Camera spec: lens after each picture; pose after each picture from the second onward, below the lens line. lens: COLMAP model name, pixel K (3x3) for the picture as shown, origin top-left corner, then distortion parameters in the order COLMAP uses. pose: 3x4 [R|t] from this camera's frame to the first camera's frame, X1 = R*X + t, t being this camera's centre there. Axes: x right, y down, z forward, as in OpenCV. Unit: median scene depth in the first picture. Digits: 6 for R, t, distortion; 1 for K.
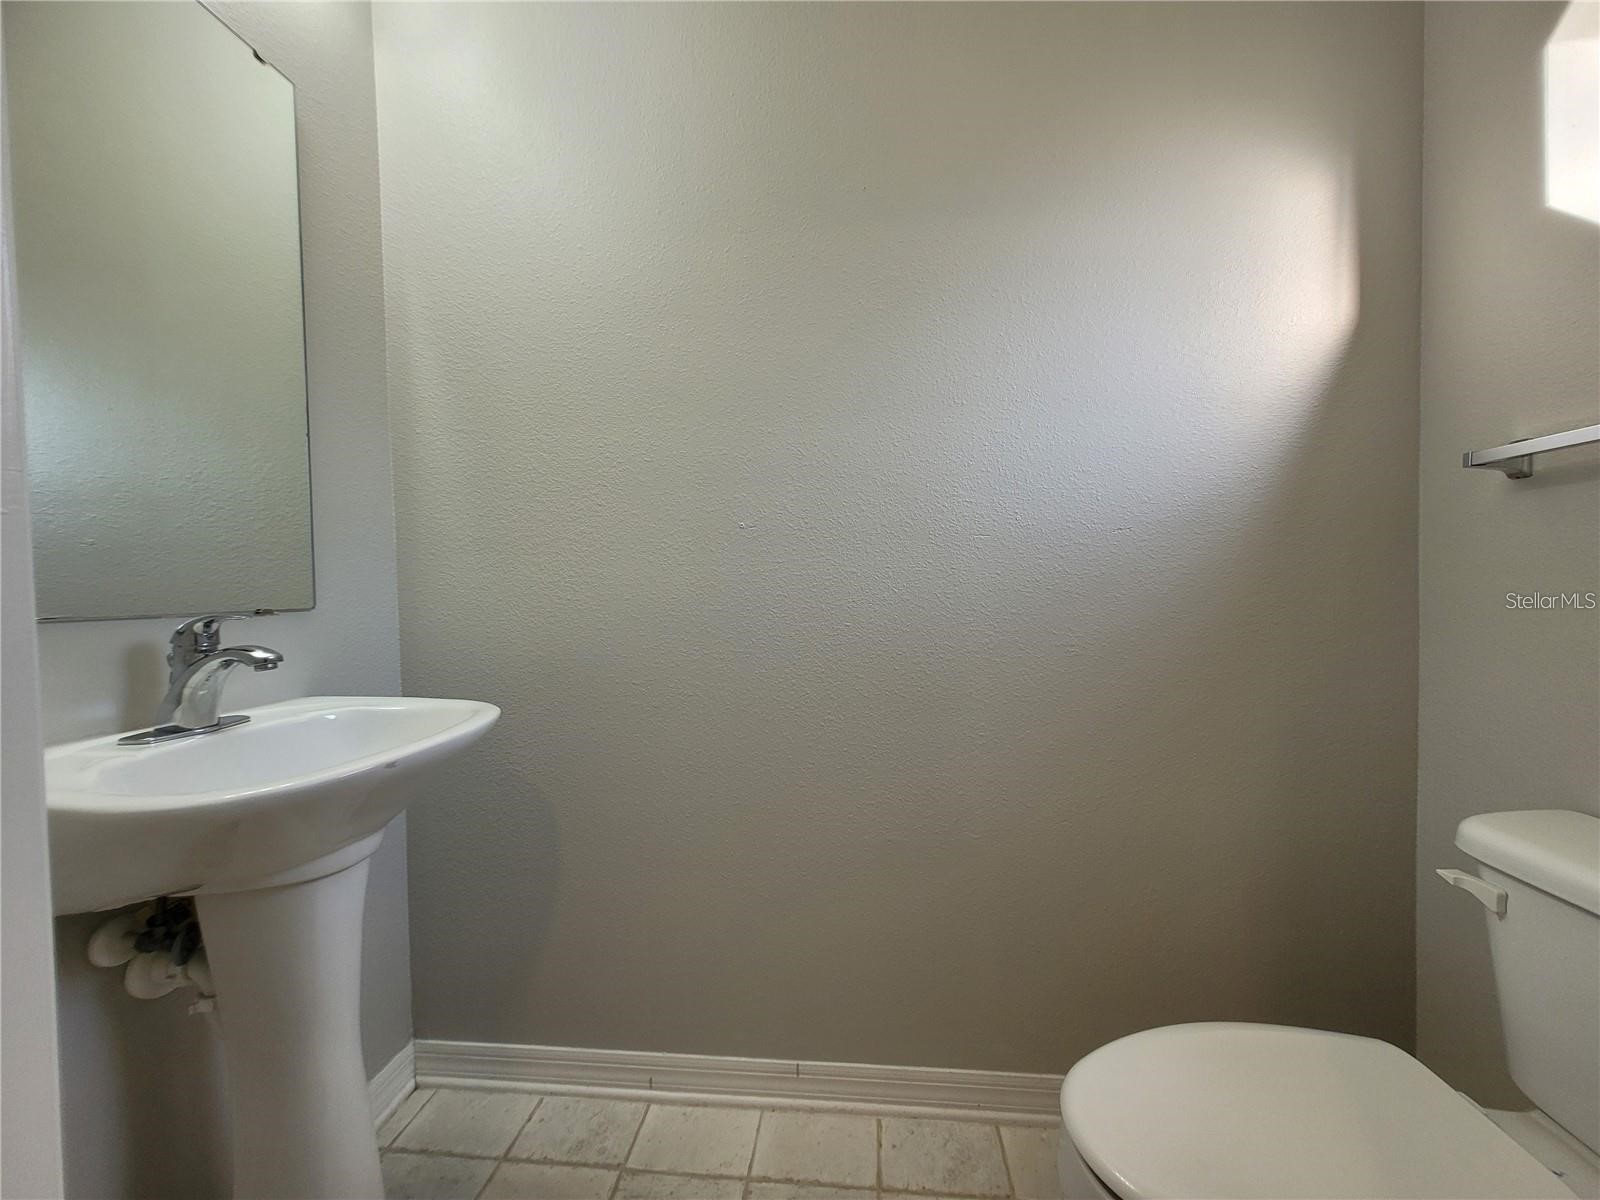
lens RADIAL K [[635.2, 0, 803.3], [0, 635.2, 601.7], [0, 0, 1]] dist [0.002335, -0.000308]
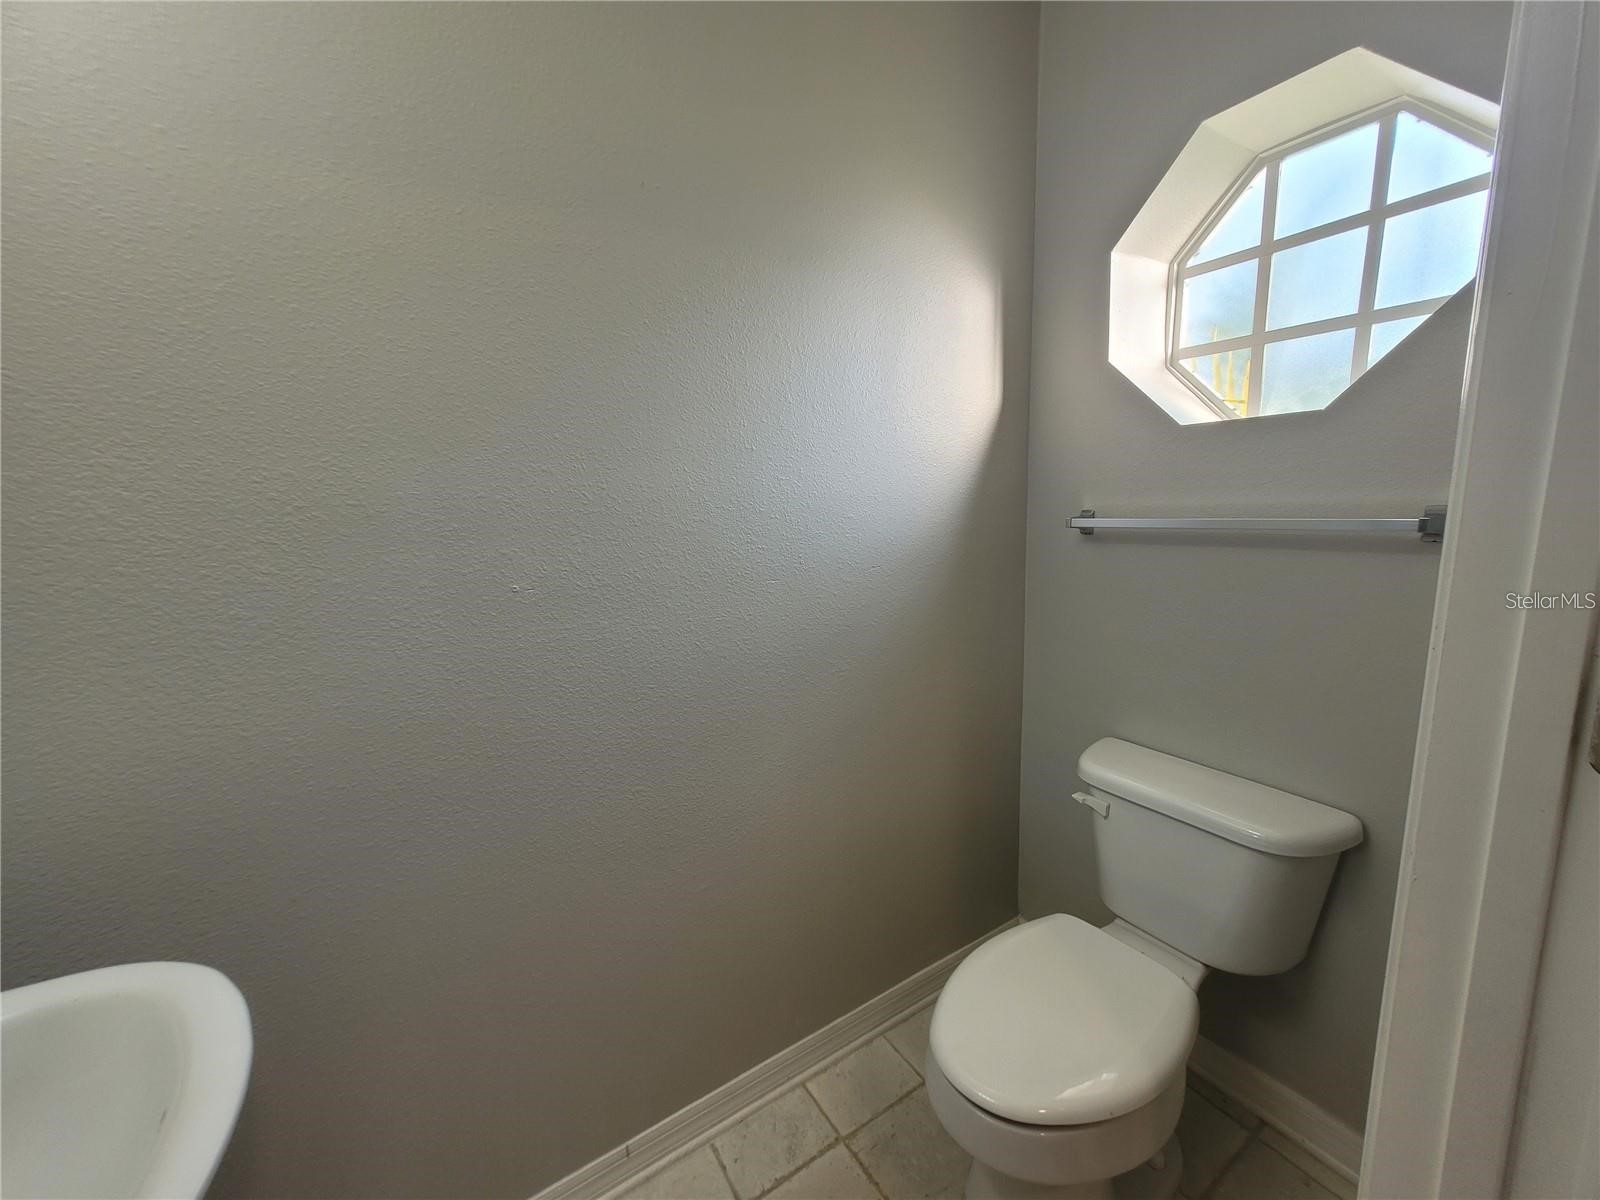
lens RADIAL K [[635.2, 0, 804.6], [0, 635.2, 596.4], [0, 0, 1]] dist [0.002335, -0.000308]
pose [[0.773478, -0.104600, 0.625132, -0.327004], [0.031974, 0.991472, 0.126336, -0.207777], [-0.633016, -0.077730, 0.770227, 0.172358]]
